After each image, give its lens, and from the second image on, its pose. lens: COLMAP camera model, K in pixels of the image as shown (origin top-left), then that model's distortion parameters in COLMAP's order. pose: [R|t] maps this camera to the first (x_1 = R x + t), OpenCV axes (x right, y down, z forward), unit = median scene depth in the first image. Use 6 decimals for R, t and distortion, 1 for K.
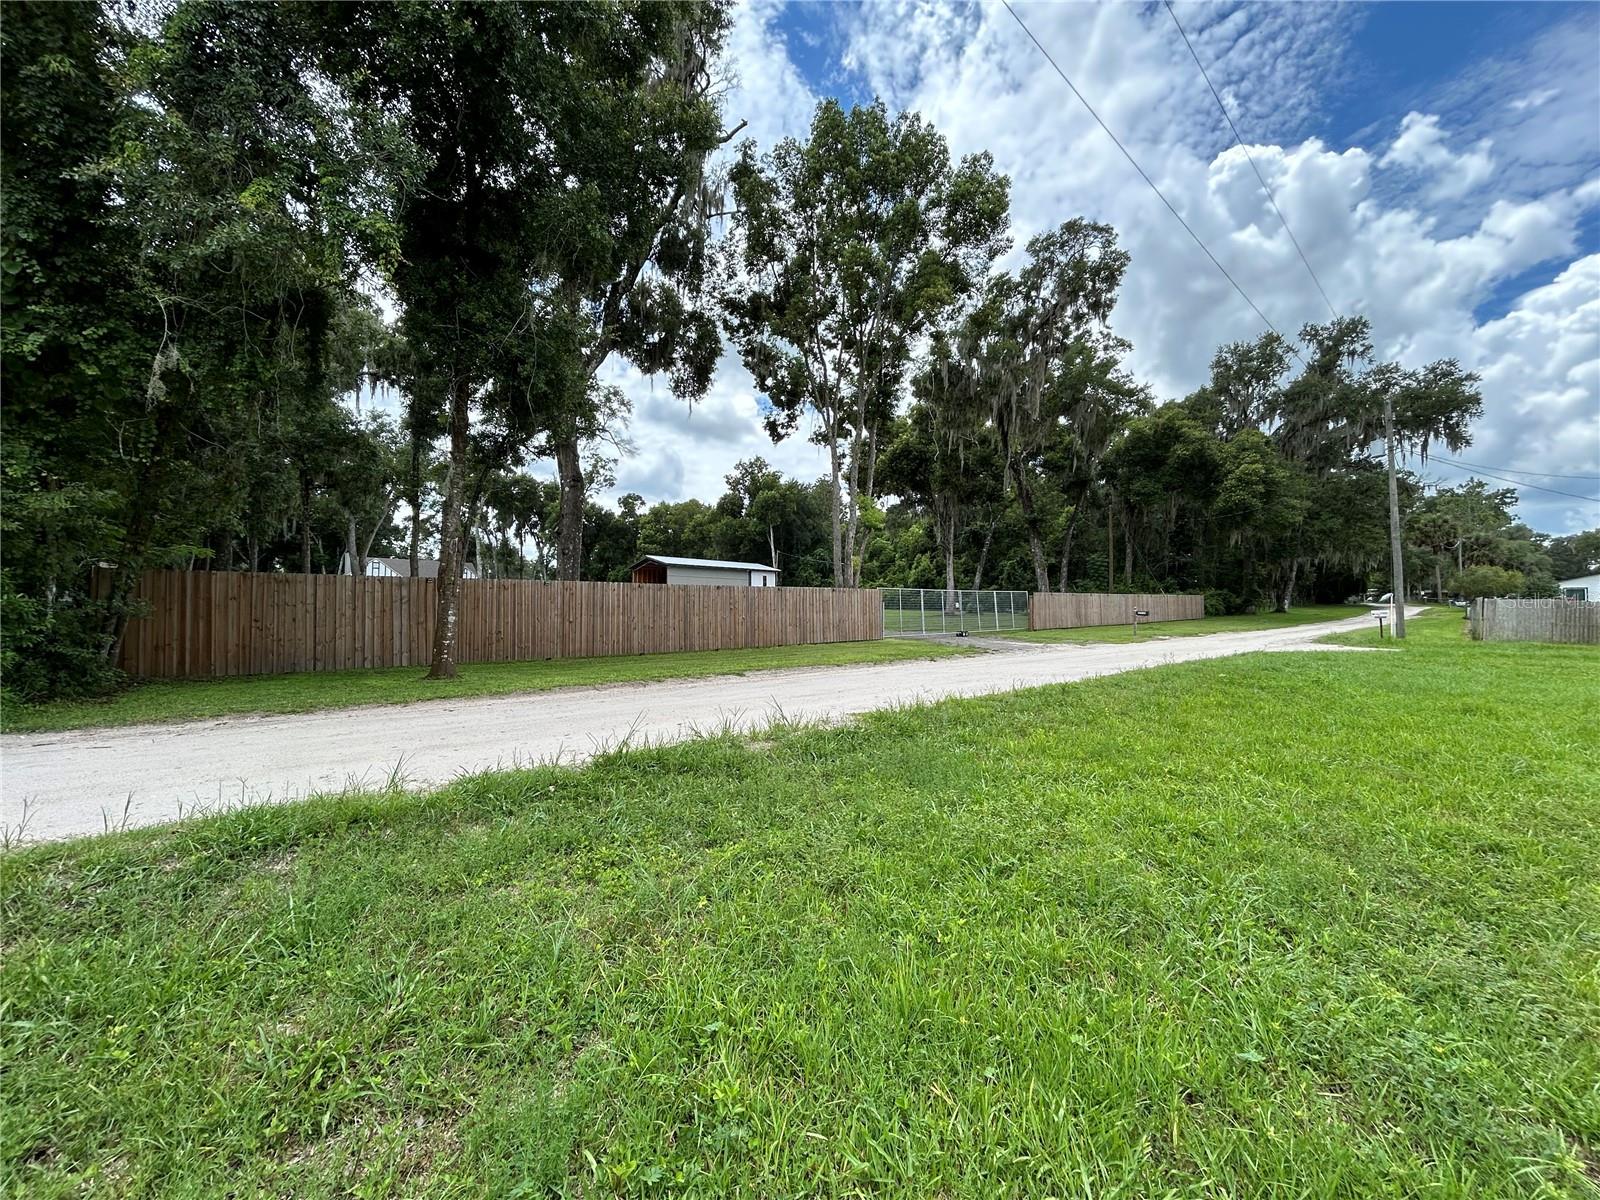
lens RADIAL K [[647.1, 0, 805.2], [0, 647.1, 603.5], [0, 0, 1]] dist [0.000750, 0.000563]
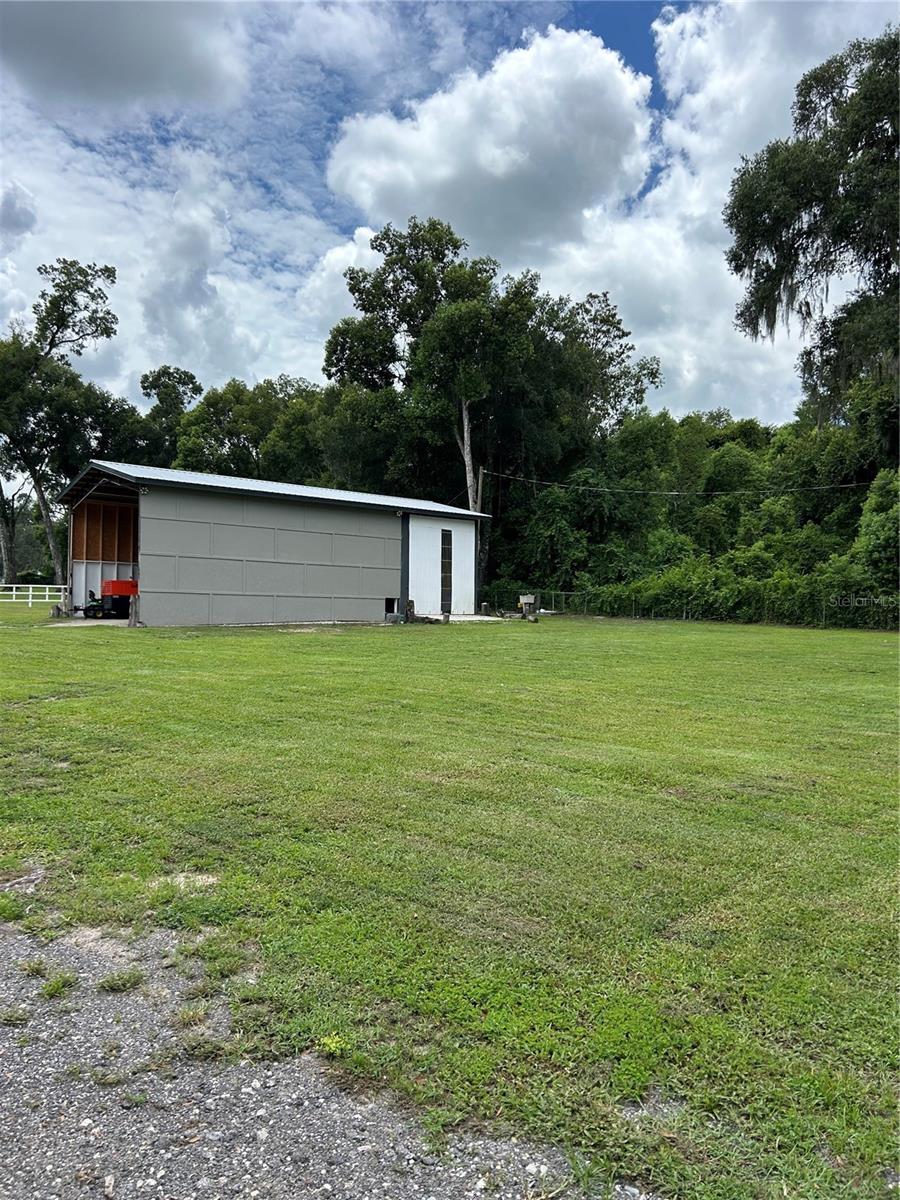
lens RADIAL K [[902.1, 0, 451.3], [0, 902.1, 603.2], [0, 0, 1]] dist [0.041261, -0.033427]
pose [[0.998331, 0.012680, -0.056346, -0.027760], [-0.012259, 0.999894, 0.007804, -0.004803], [0.056439, -0.007100, 0.998381, 0.439126]]
